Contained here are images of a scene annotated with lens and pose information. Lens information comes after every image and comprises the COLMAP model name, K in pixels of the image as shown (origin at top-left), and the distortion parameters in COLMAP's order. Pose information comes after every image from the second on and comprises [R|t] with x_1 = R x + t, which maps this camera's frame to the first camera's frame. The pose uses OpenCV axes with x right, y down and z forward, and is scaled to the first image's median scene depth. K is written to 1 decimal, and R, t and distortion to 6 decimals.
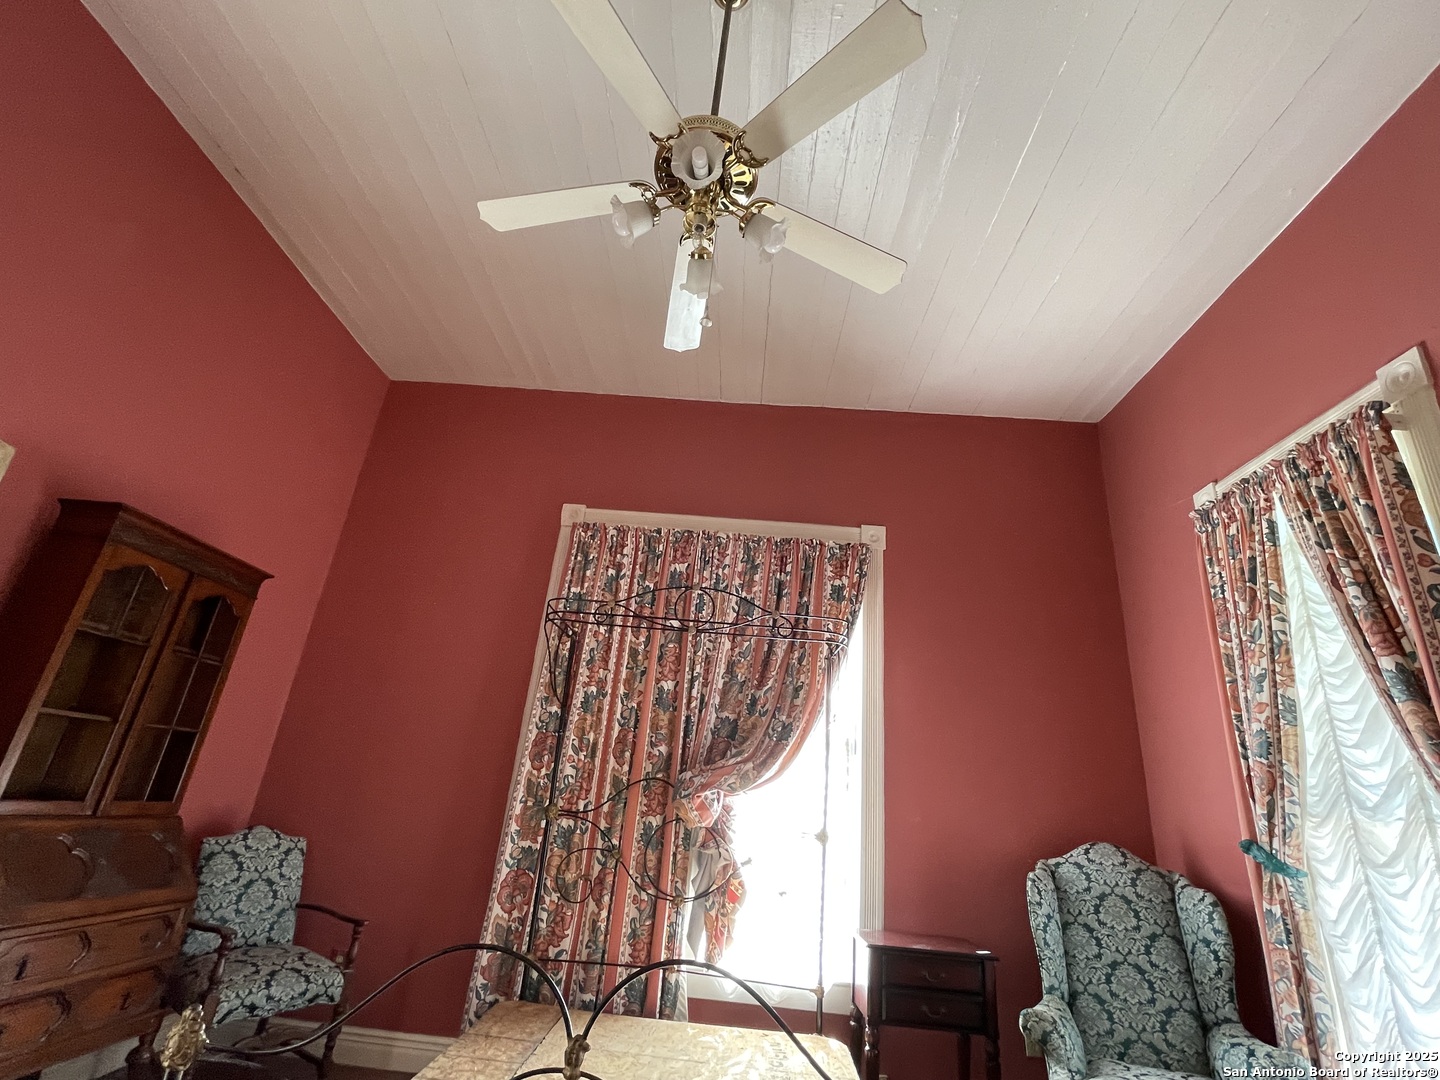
lens RADIAL K [[664.1, 0, 719.3], [0, 664.1, 532.6], [0, 0, 1]] dist [0.002023, 0.000299]
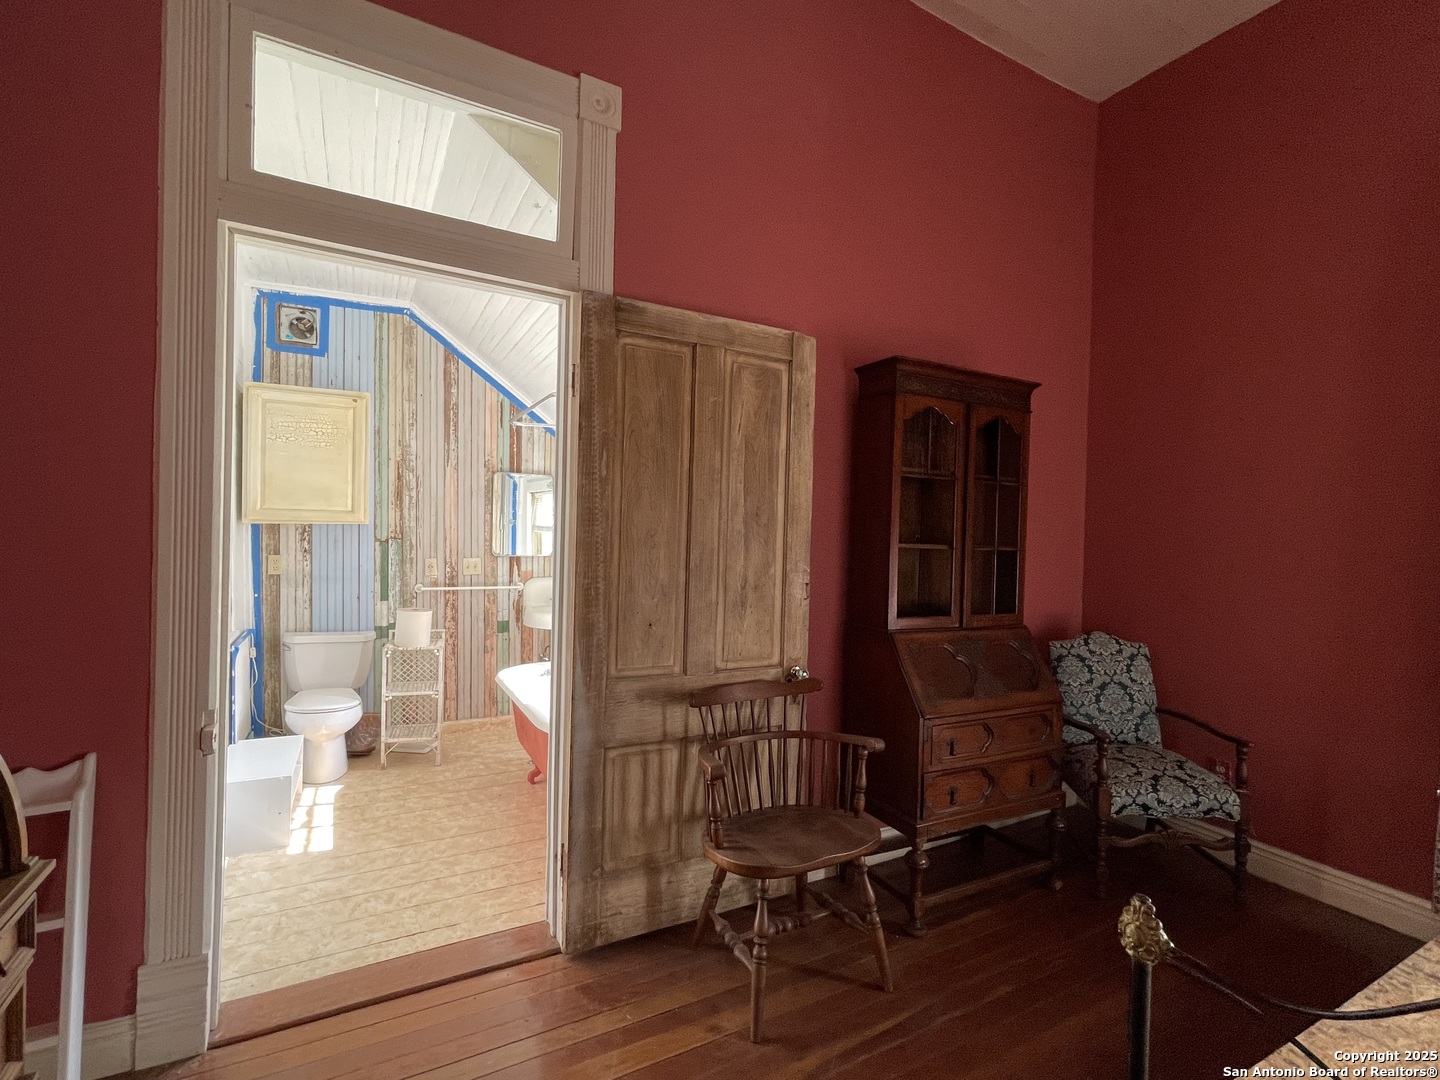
lens RADIAL K [[658.8, 0, 715.6], [0, 658.8, 538.3], [0, 0, 1]] dist [-0.012021, 0.000708]
pose [[0.493205, -0.068174, -0.867238, -0.115059], [0.337272, 0.933933, 0.118392, 0.005016], [0.801871, -0.350887, 0.483613, 0.123351]]
